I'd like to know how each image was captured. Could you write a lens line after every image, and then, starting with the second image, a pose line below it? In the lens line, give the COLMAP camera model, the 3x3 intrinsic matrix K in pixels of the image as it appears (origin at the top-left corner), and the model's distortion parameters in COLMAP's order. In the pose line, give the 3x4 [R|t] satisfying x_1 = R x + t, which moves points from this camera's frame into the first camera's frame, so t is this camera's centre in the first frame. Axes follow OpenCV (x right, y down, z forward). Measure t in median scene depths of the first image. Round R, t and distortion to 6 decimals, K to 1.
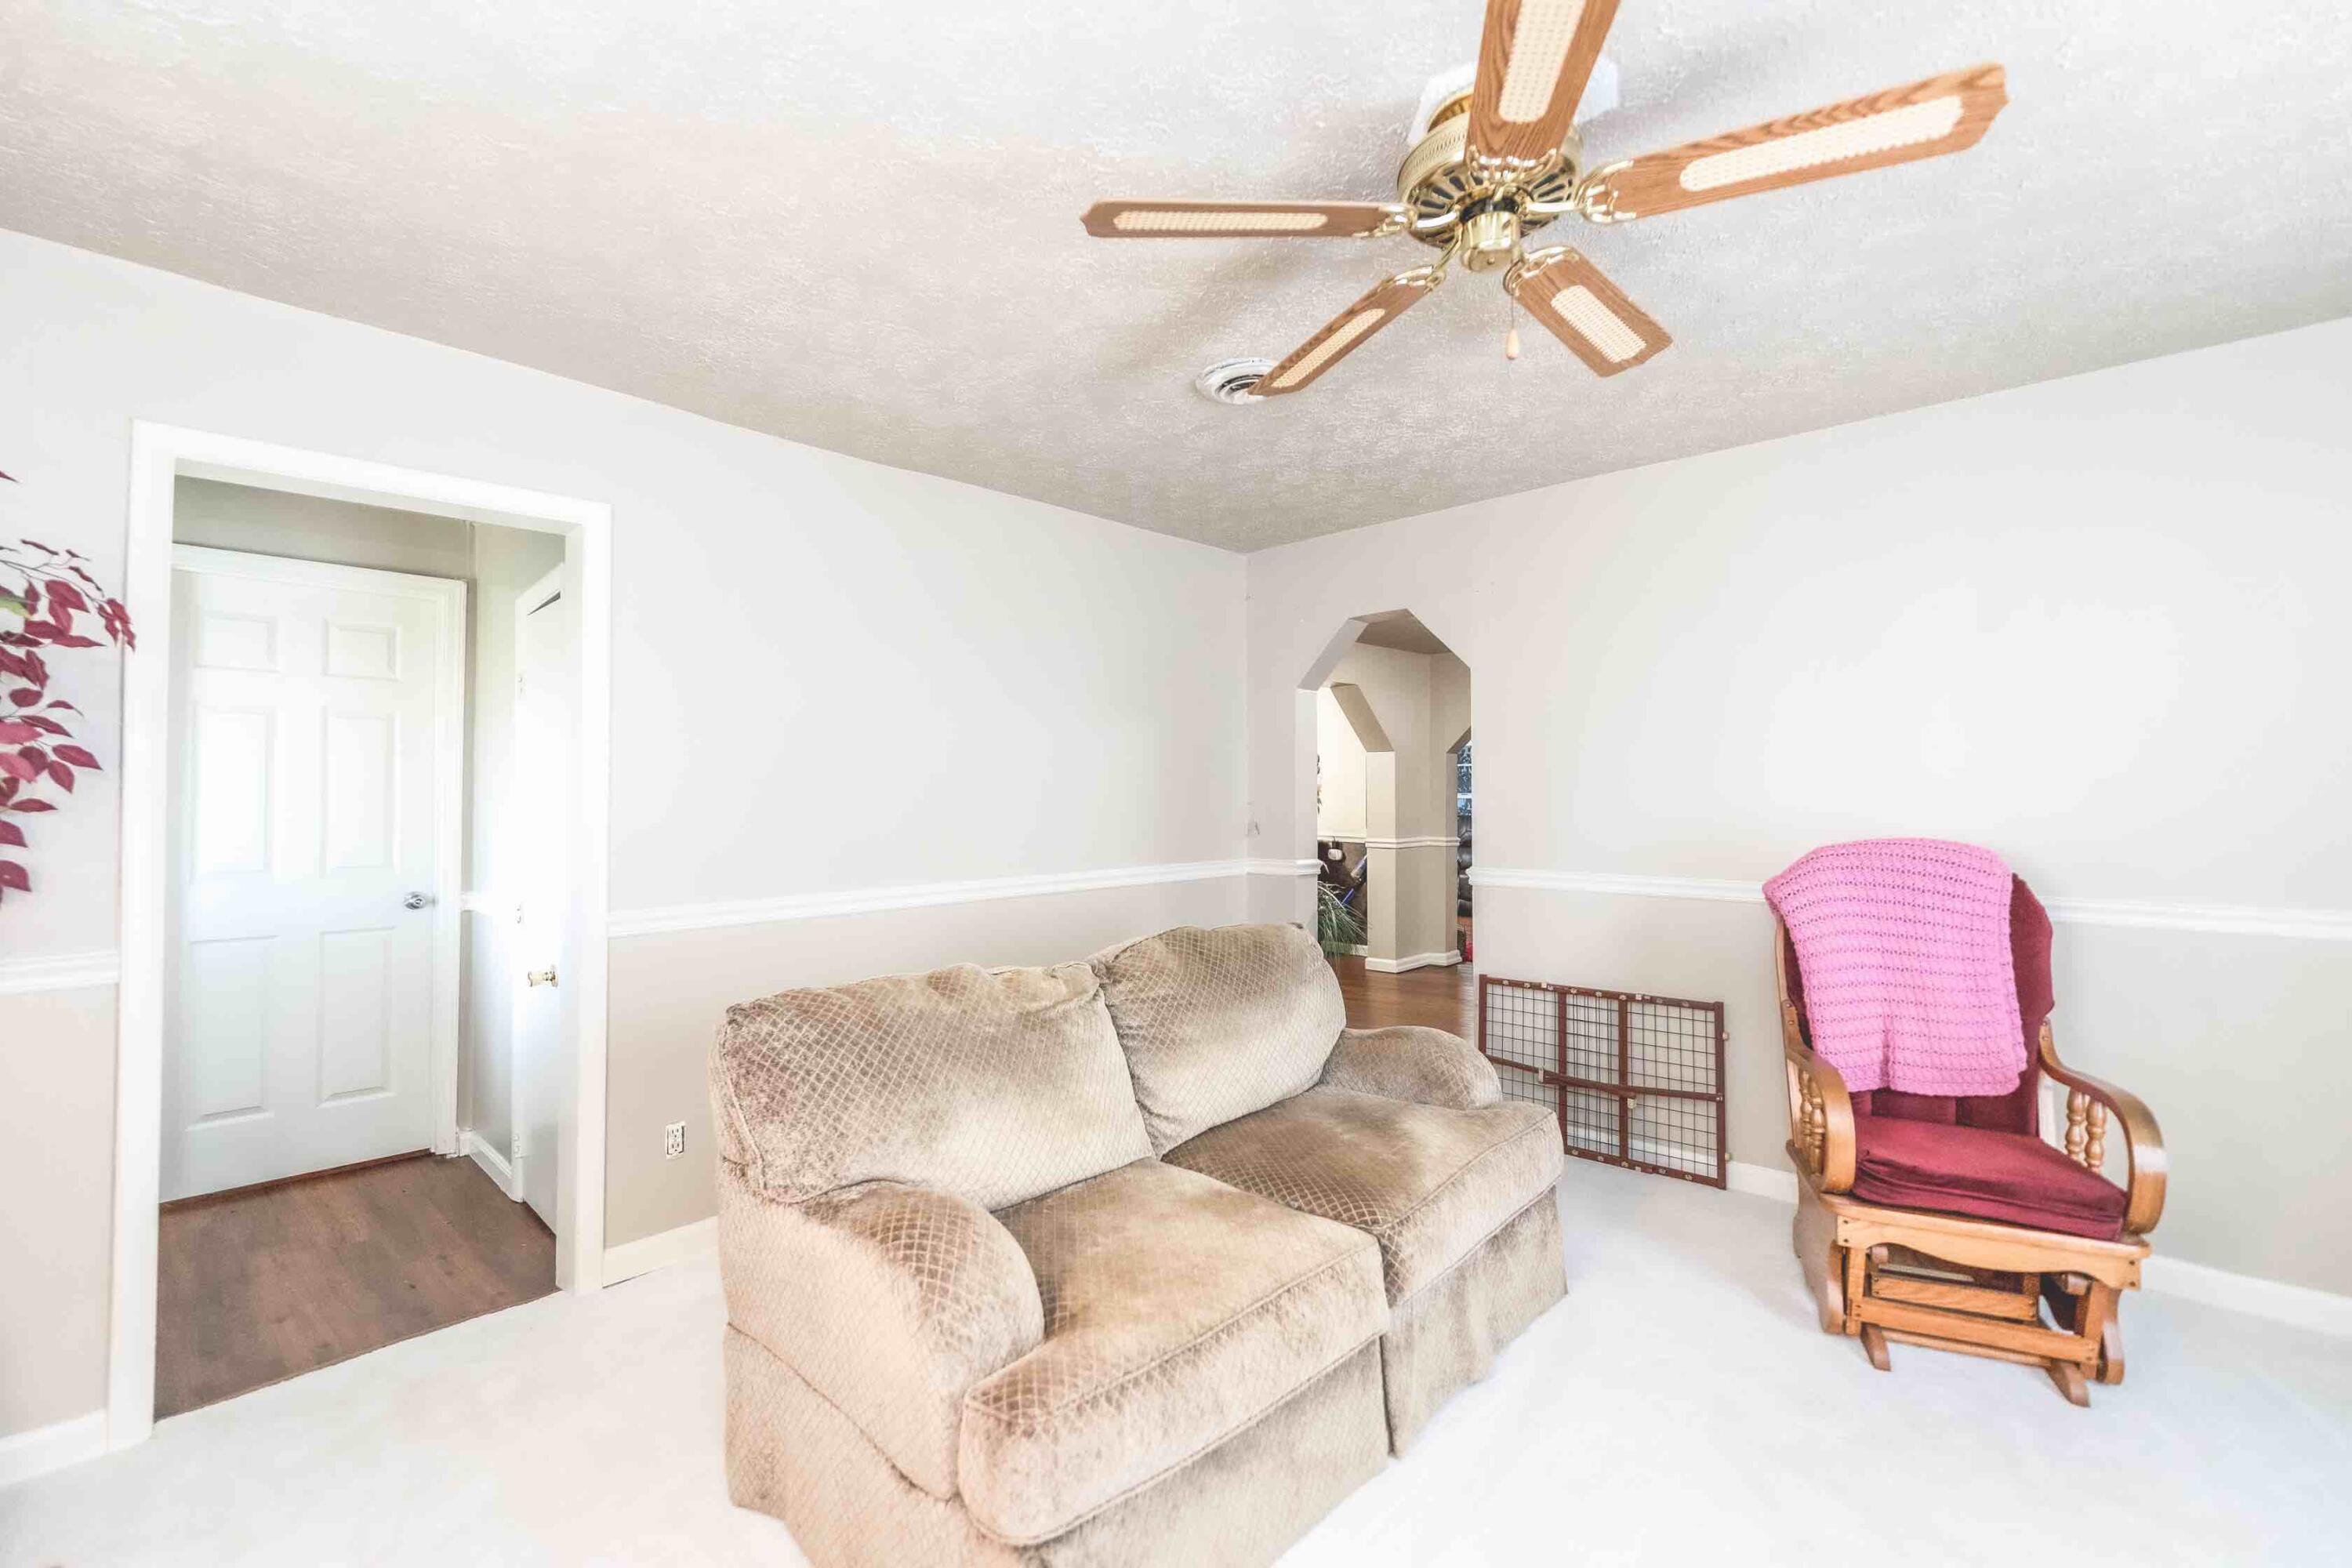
lens RADIAL K [[1006.9, 0, 1166.3], [0, 1006.9, 783.3], [0, 0, 1]] dist [-0.000705, -0.000034]
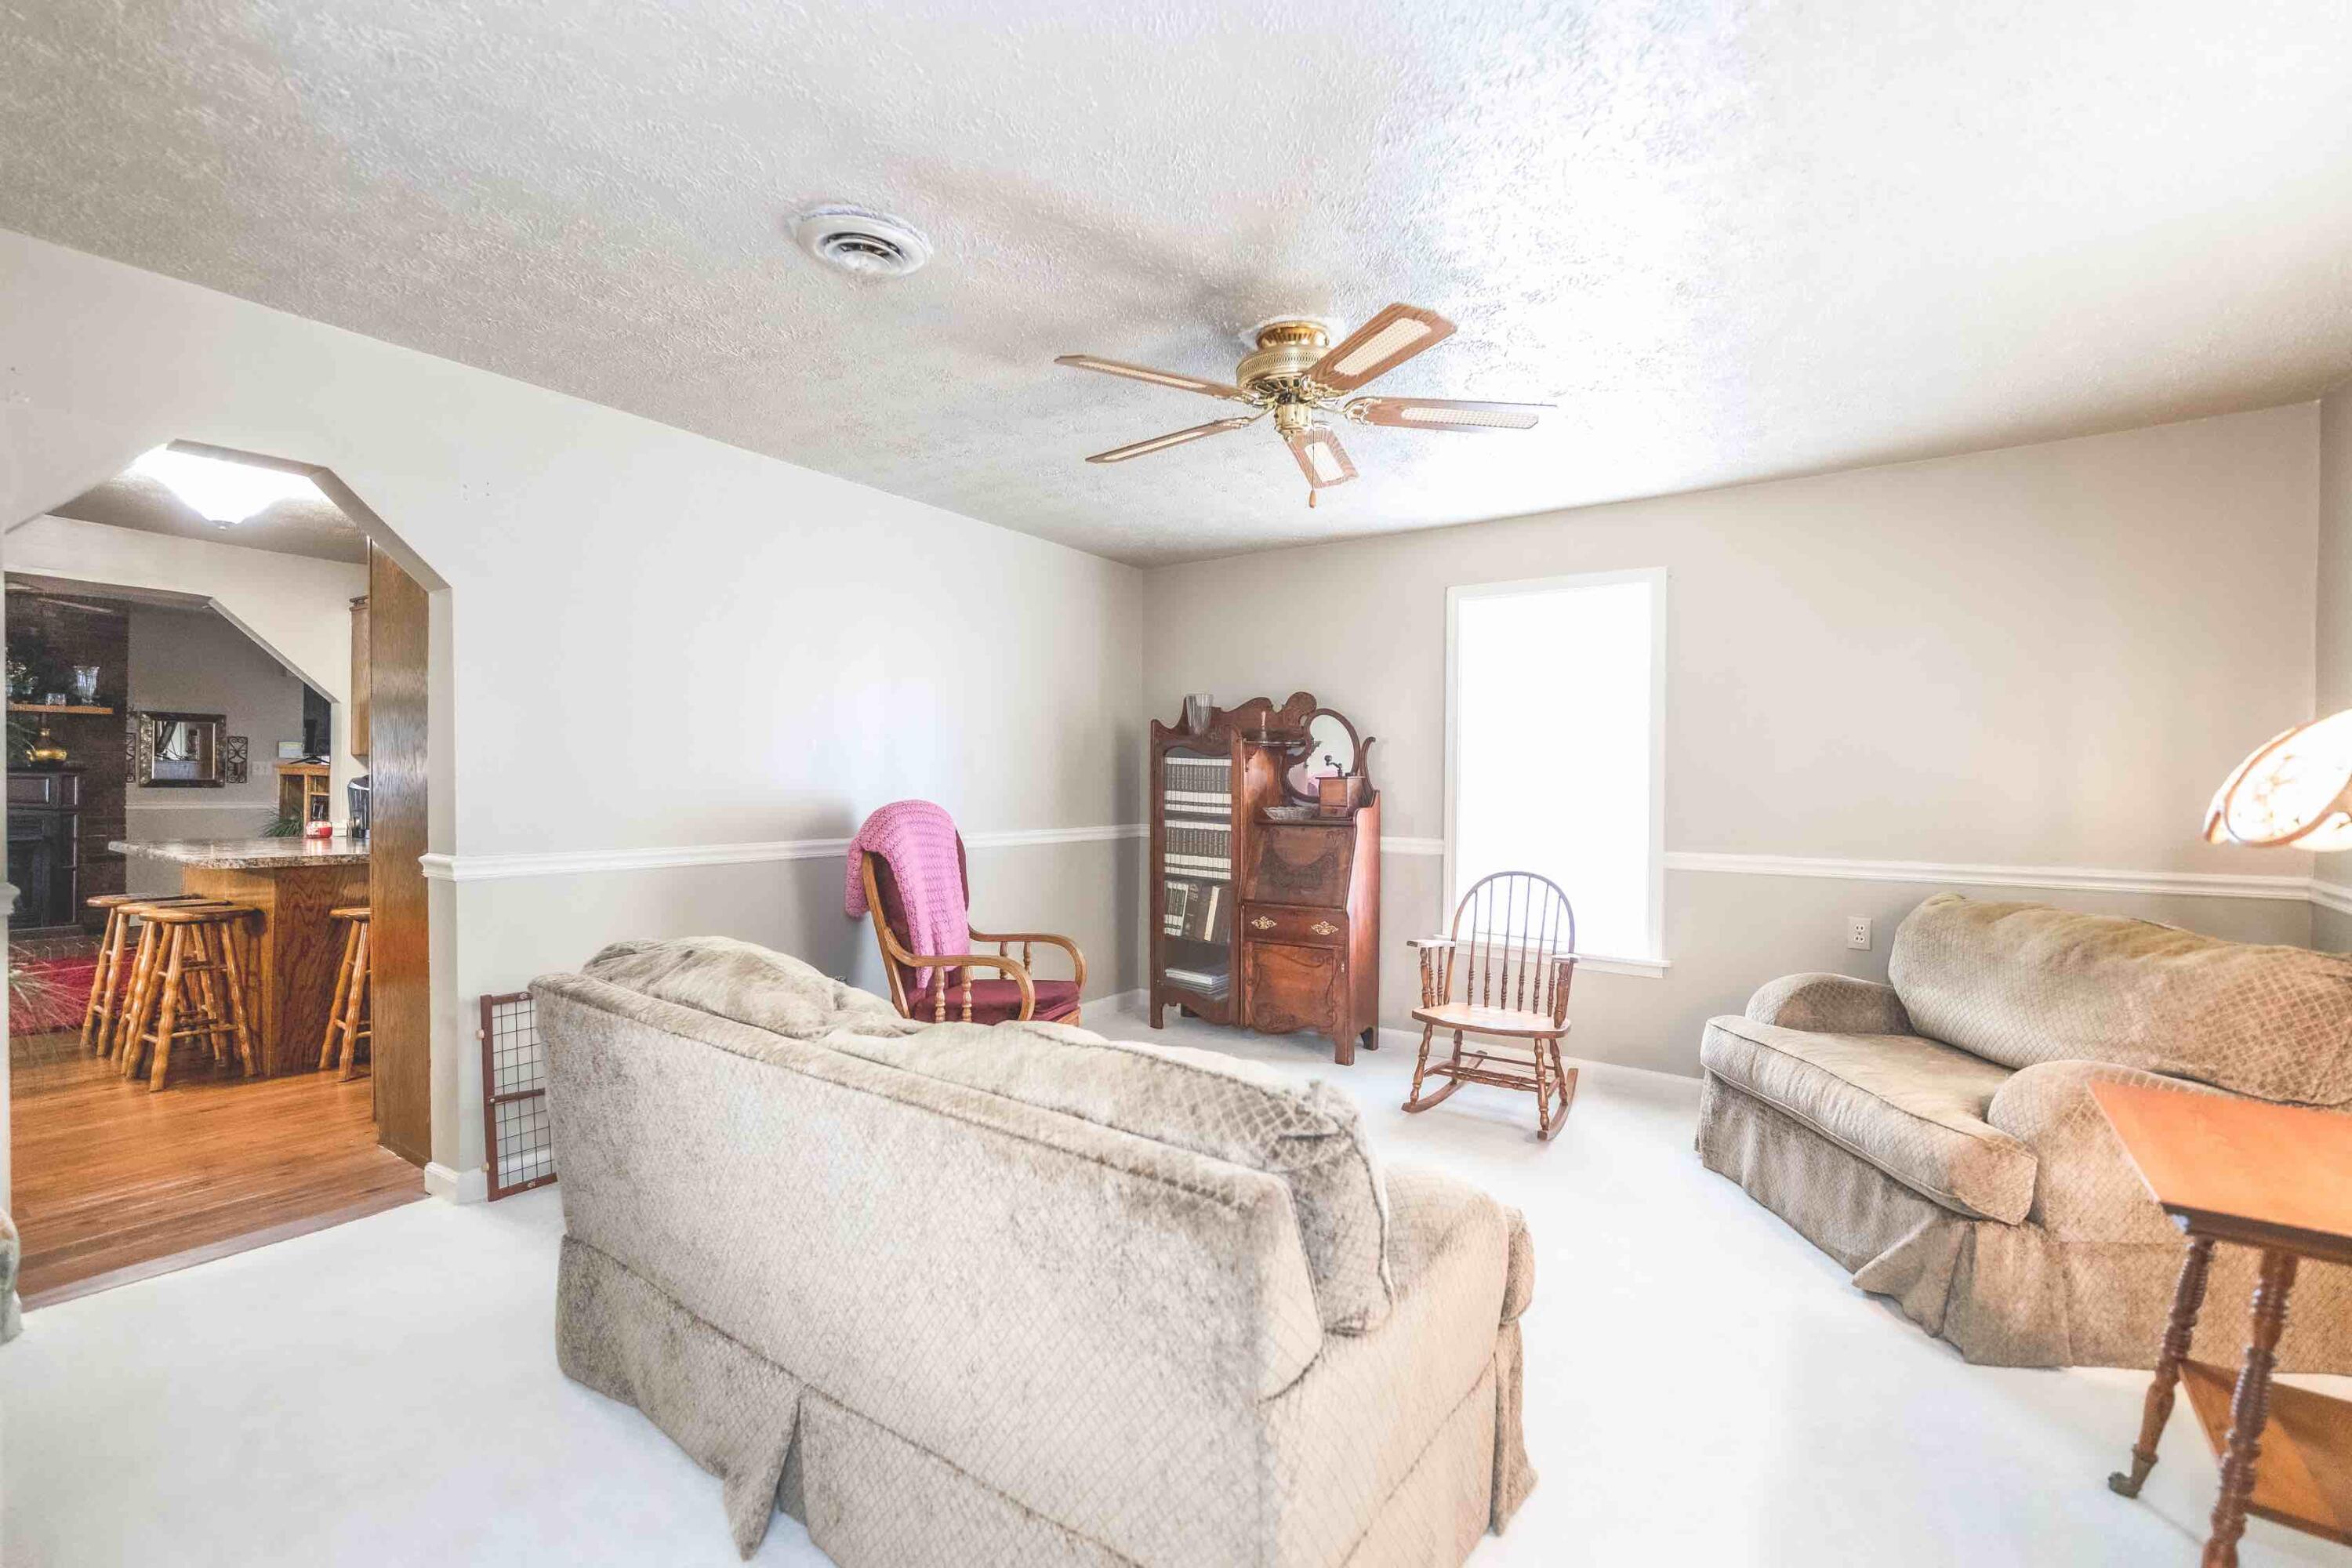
lens RADIAL K [[1006.9, 0, 1166.3], [0, 1006.9, 783.3], [0, 0, 1]] dist [-0.000705, -0.000034]
pose [[-0.101043, 0.007336, 0.994855, -0.599804], [-0.037894, 0.999219, -0.011217, 0.019842], [-0.994160, -0.038833, -0.100686, 0.676307]]
